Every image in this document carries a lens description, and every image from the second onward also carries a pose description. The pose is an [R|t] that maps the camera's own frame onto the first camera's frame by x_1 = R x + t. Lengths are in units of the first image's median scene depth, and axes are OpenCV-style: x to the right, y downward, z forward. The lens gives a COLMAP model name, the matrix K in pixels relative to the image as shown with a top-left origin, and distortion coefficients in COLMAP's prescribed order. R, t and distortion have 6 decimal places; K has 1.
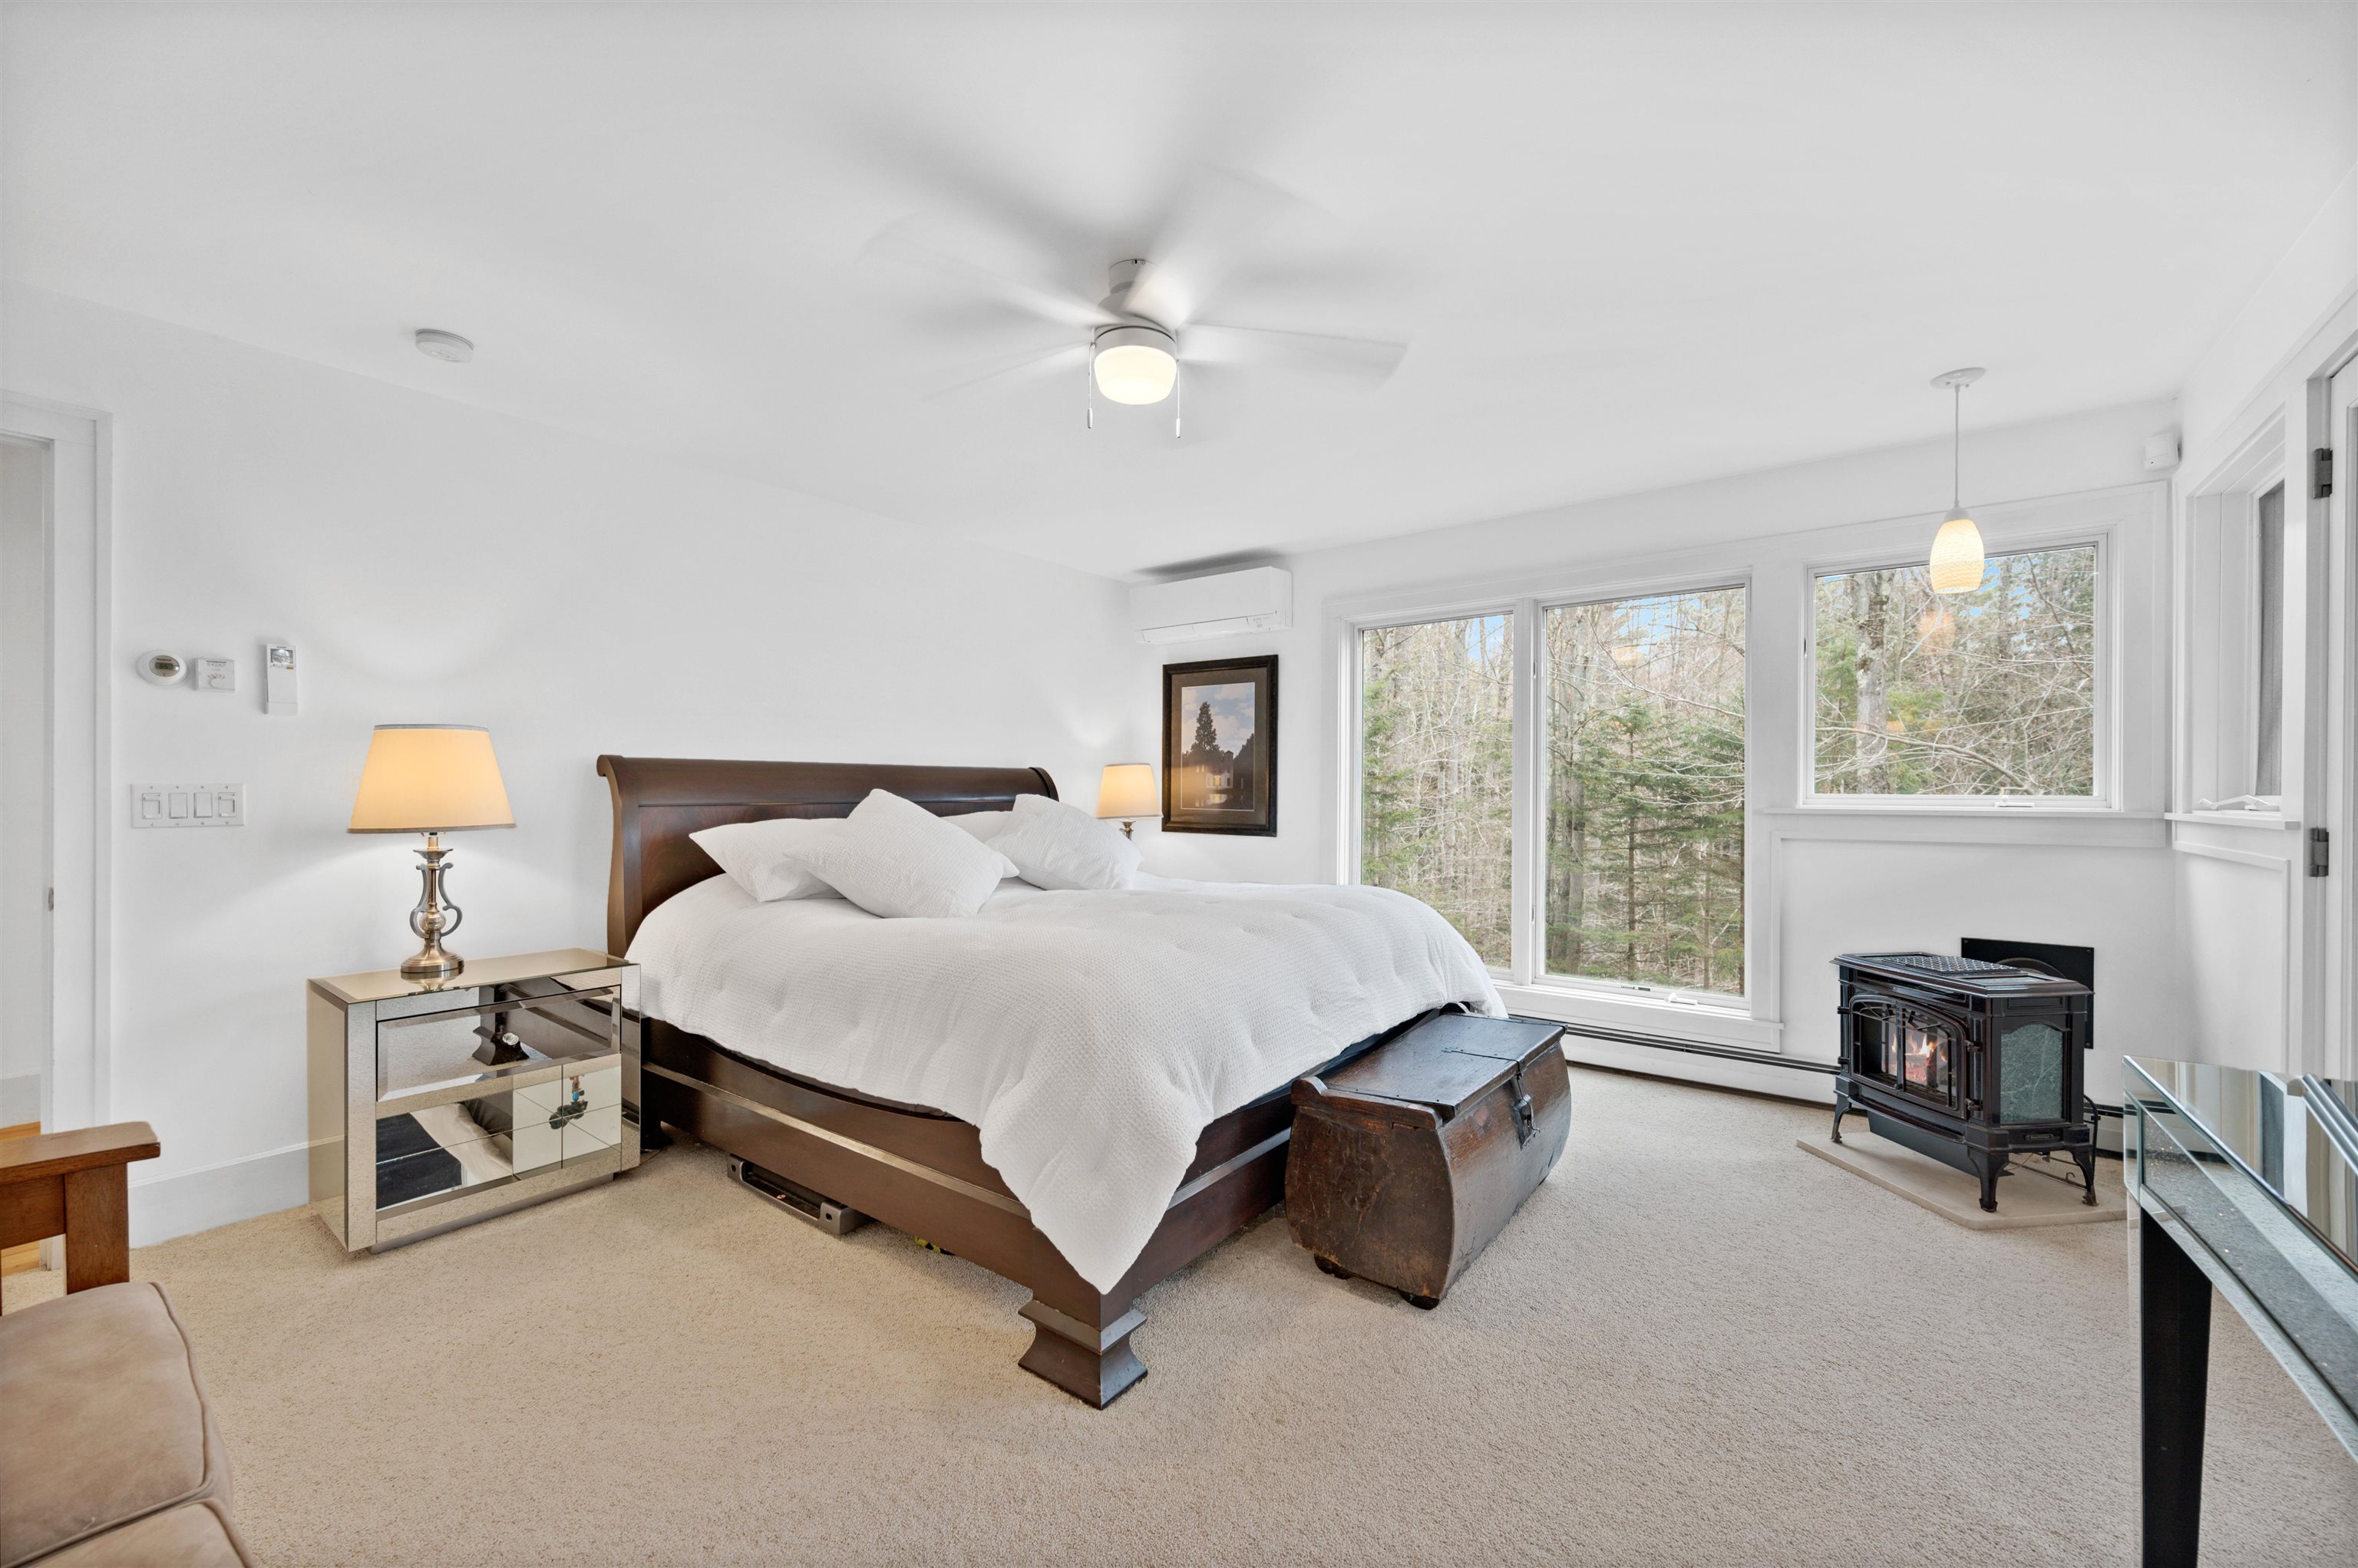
lens RADIAL K [[926.8, 0, 1177.1], [0, 926.8, 783.6], [0, 0, 1]] dist [0.001074, -0.000008]
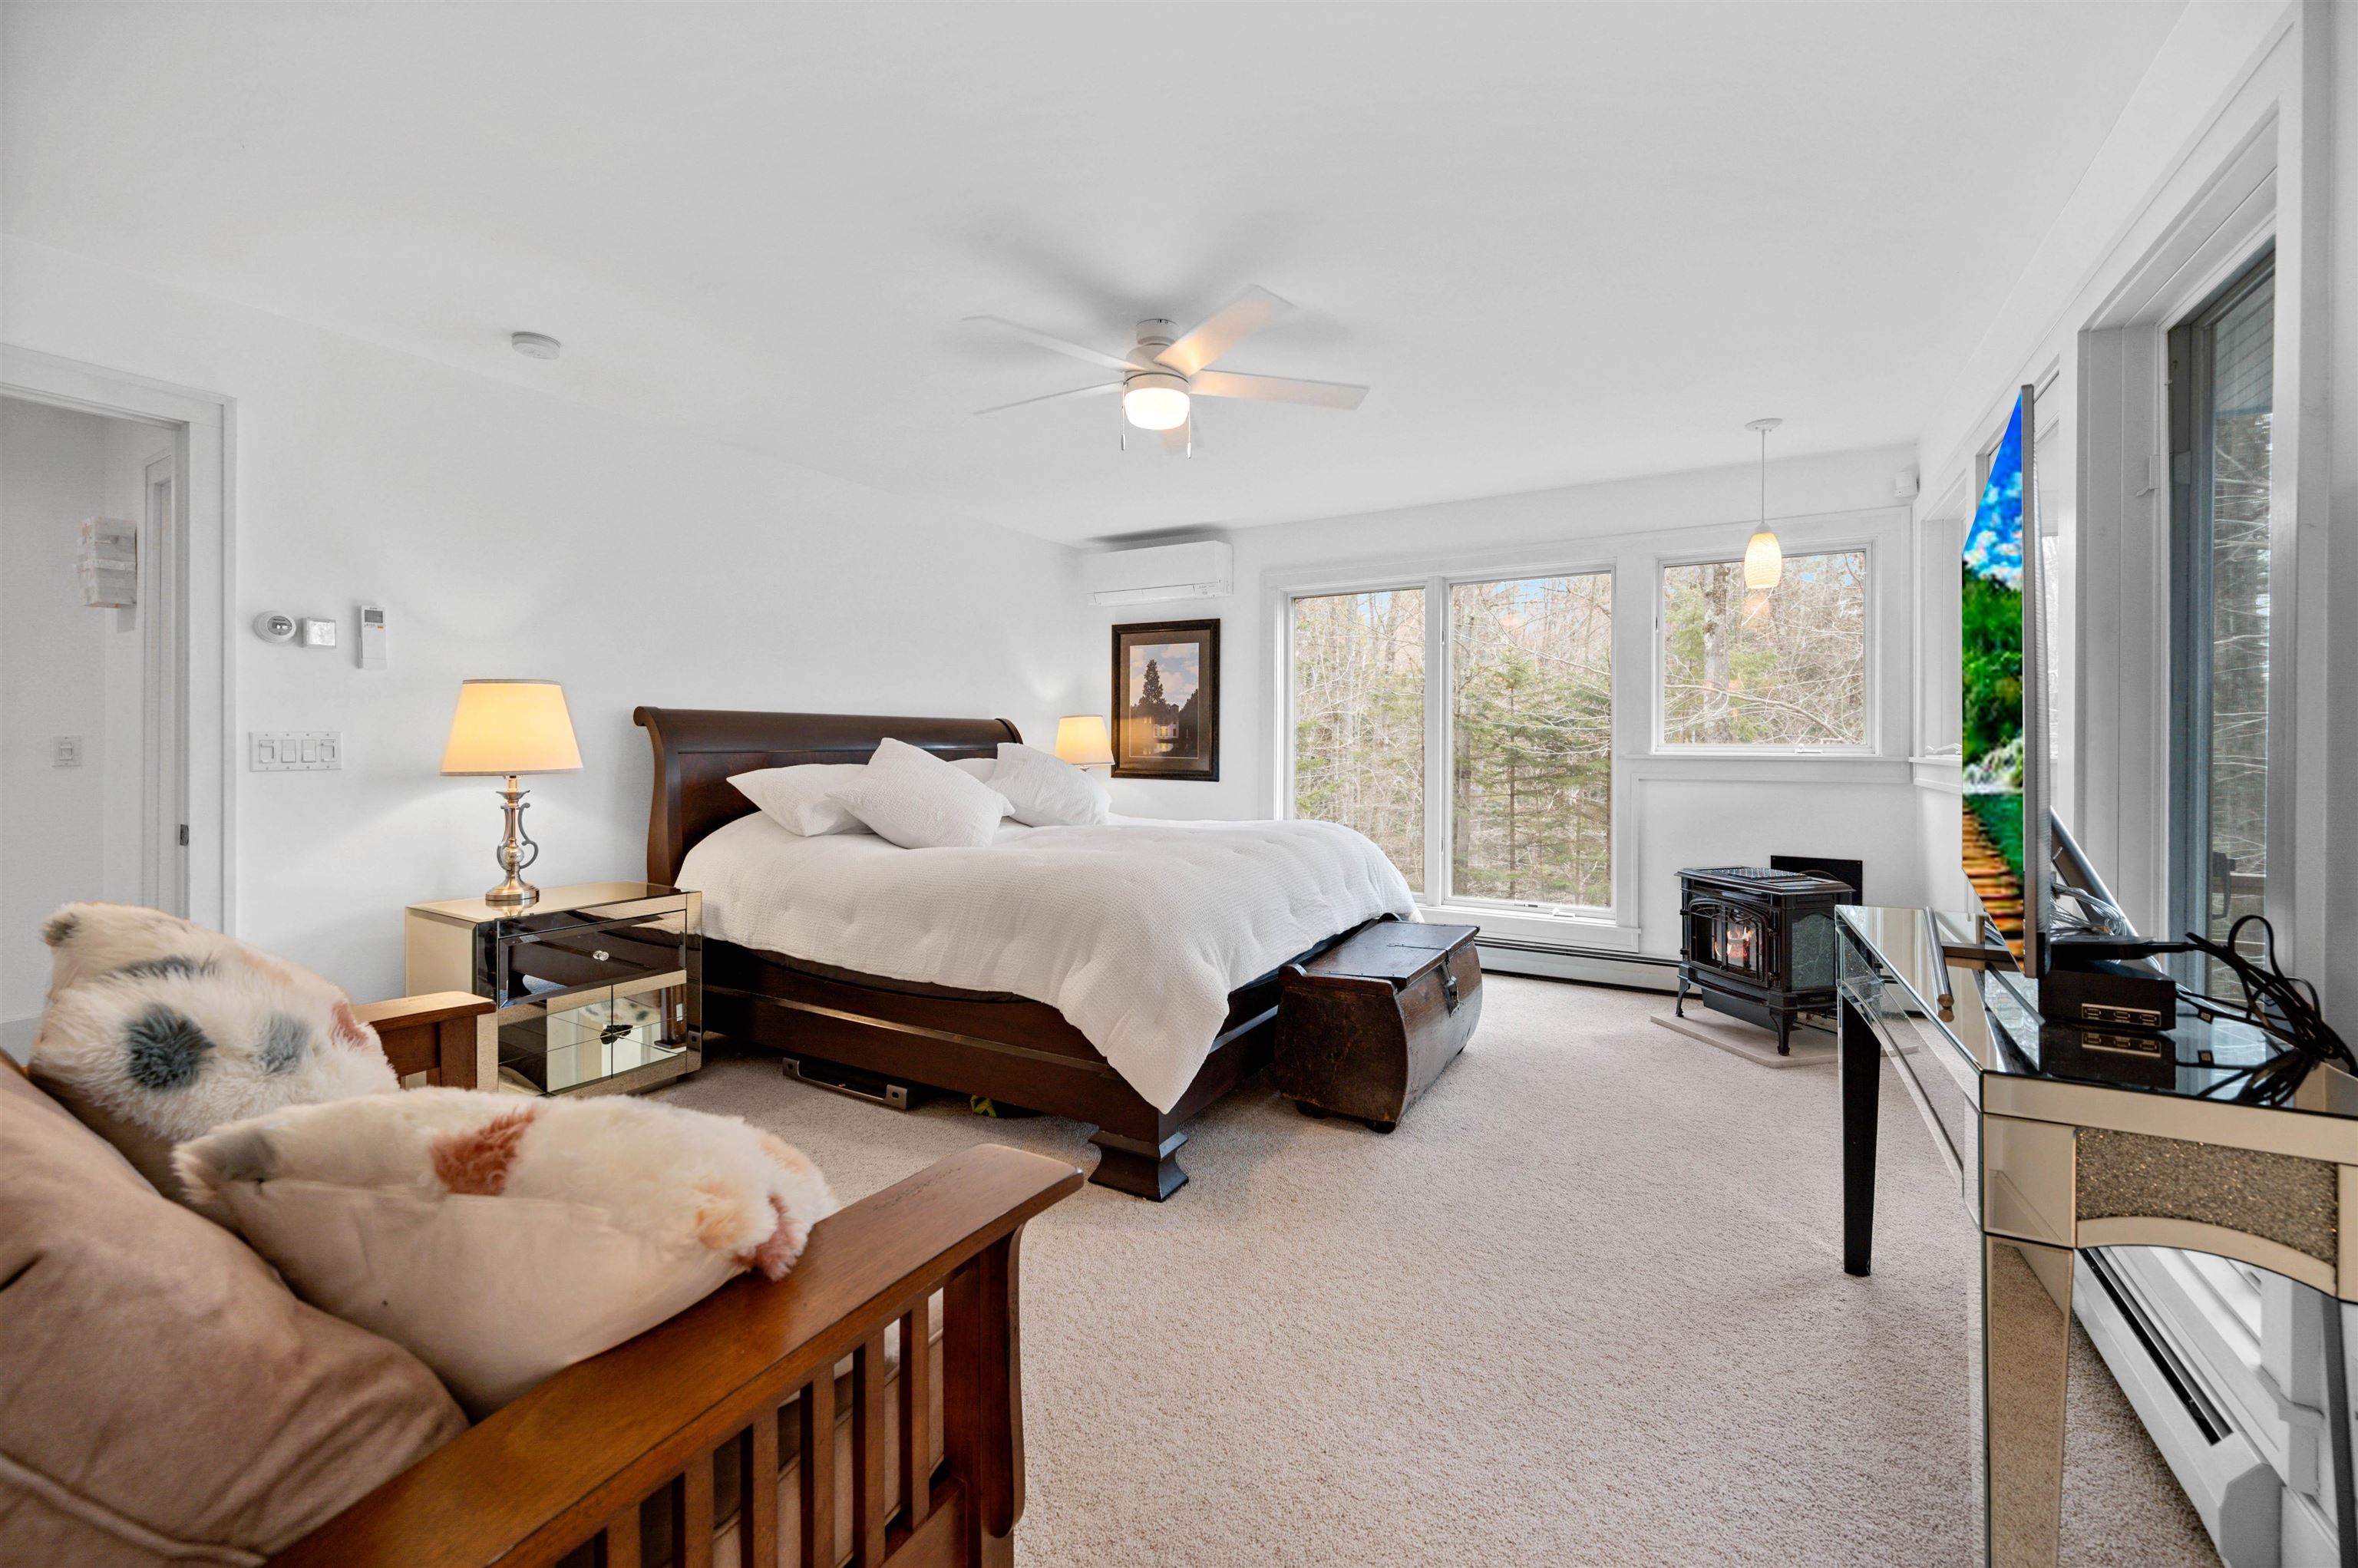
lens RADIAL K [[958.9, 0, 1171.9], [0, 958.9, 727.4], [0, 0, 1]] dist [-0.000910, -0.000120]
pose [[0.992664, 0.002790, 0.120874, -0.142202], [-0.001912, 0.999971, -0.007376, 0.001272], [-0.120891, 0.007091, 0.992641, -0.226878]]
